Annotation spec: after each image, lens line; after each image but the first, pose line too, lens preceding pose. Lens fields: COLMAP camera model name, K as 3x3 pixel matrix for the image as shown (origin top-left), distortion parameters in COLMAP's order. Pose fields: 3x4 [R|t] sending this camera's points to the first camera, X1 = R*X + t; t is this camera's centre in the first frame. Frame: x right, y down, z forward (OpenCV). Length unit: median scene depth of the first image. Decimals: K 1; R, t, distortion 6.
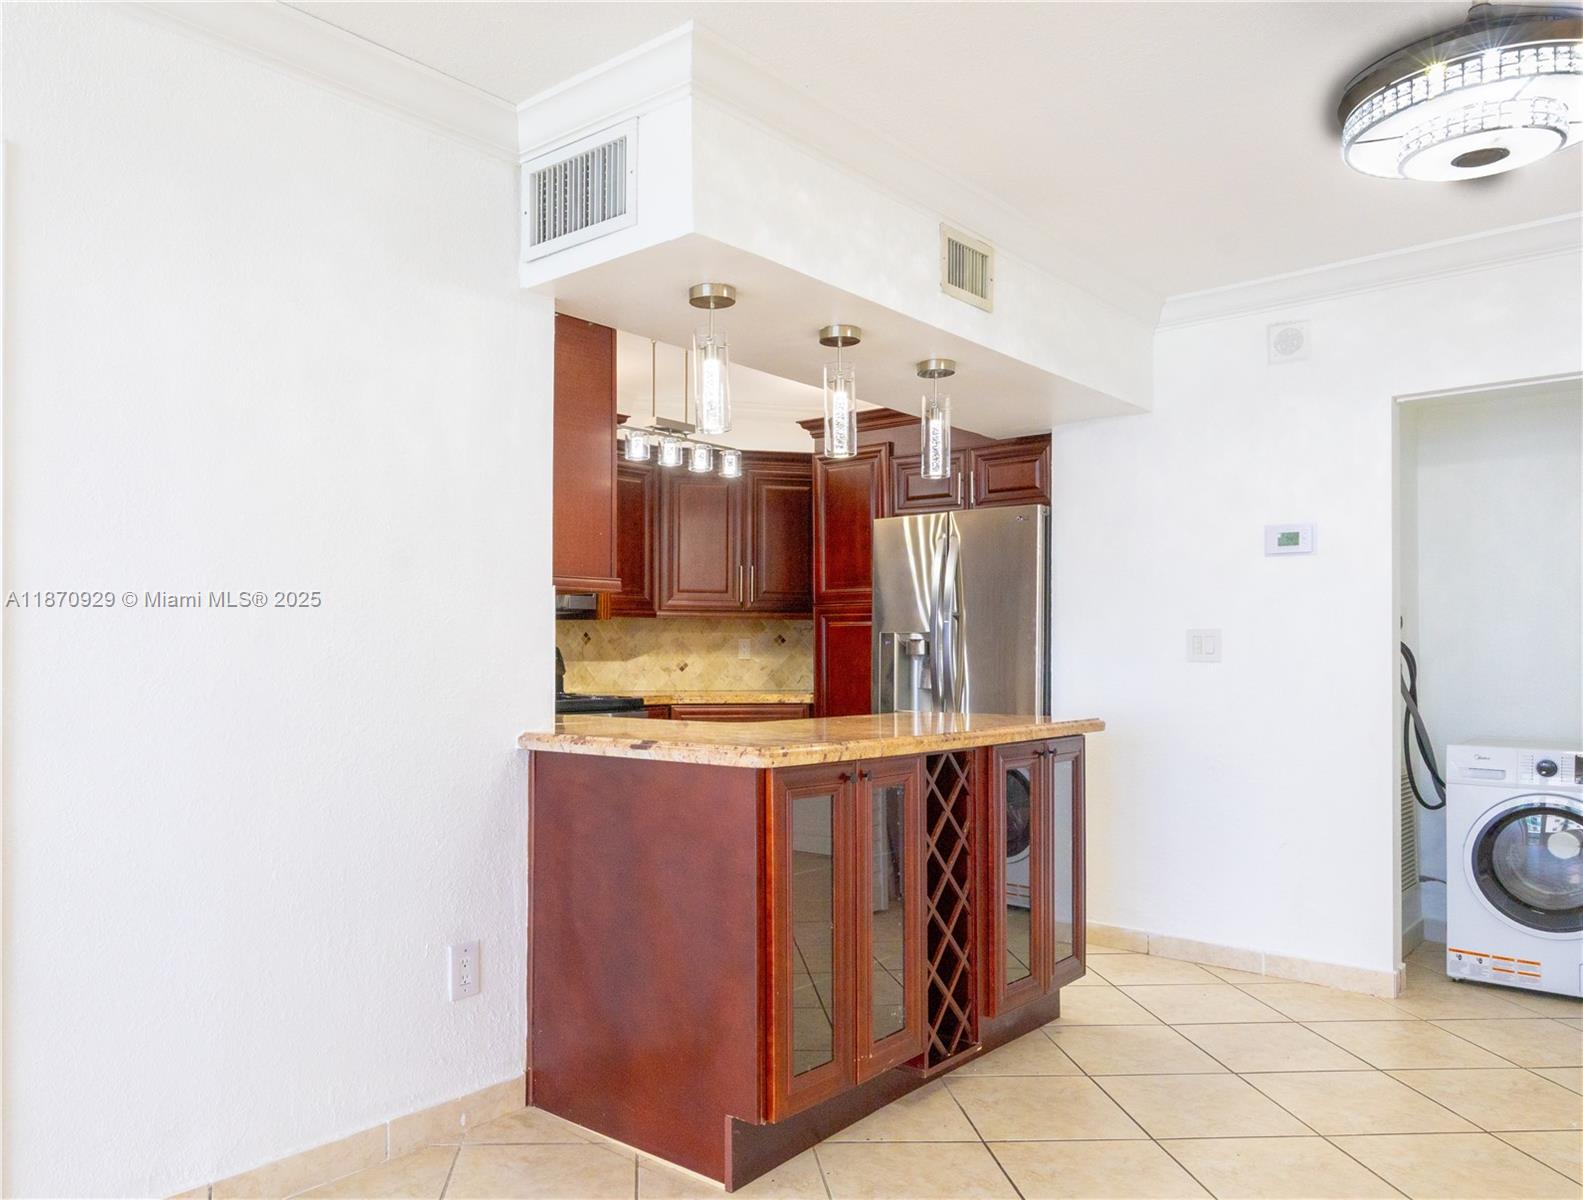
lens RADIAL K [[1180.1, 0, 664.9], [0, 1180.1, 641.6], [0, 0, 1]] dist [-0.010108, 0.000995]
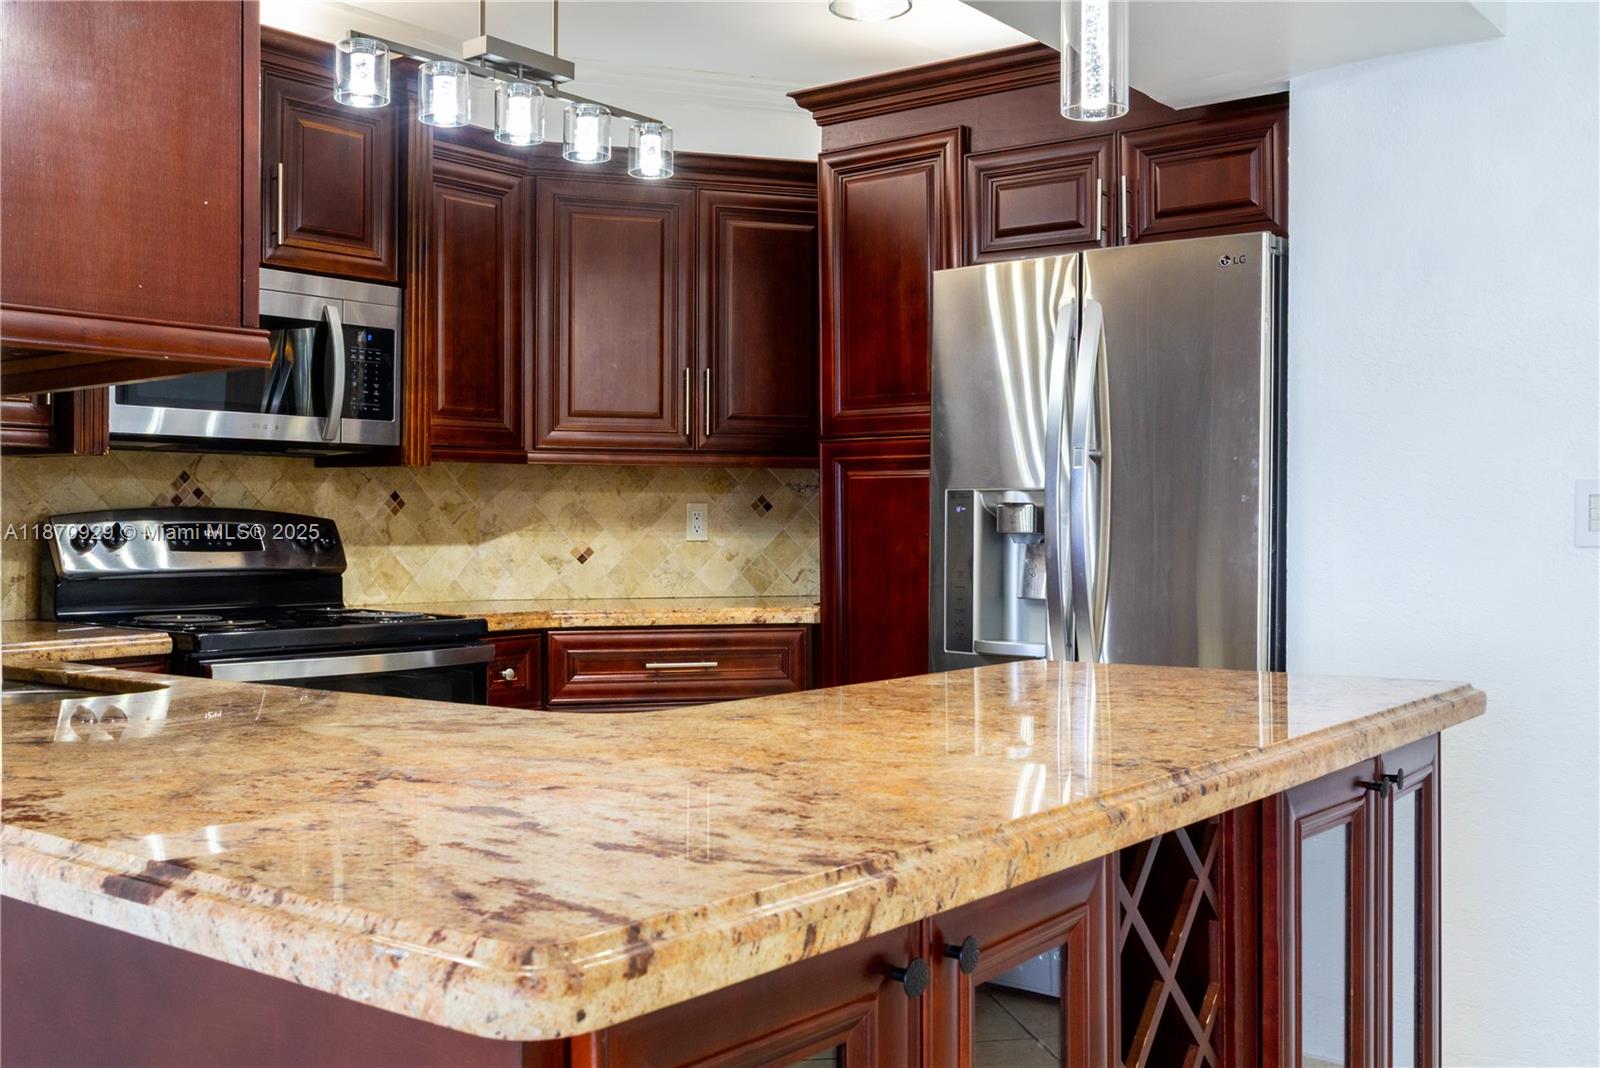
lens RADIAL K [[1629.8, 0, 800.2], [0, 1629.8, 526.4], [0, 0, 1]] dist [0.011188, 0.000000]
pose [[0.994473, -0.001497, 0.104983, 0.040113], [0.000543, 0.999958, 0.009115, 0.001491], [-0.104992, -0.009007, 0.994432, 0.269726]]
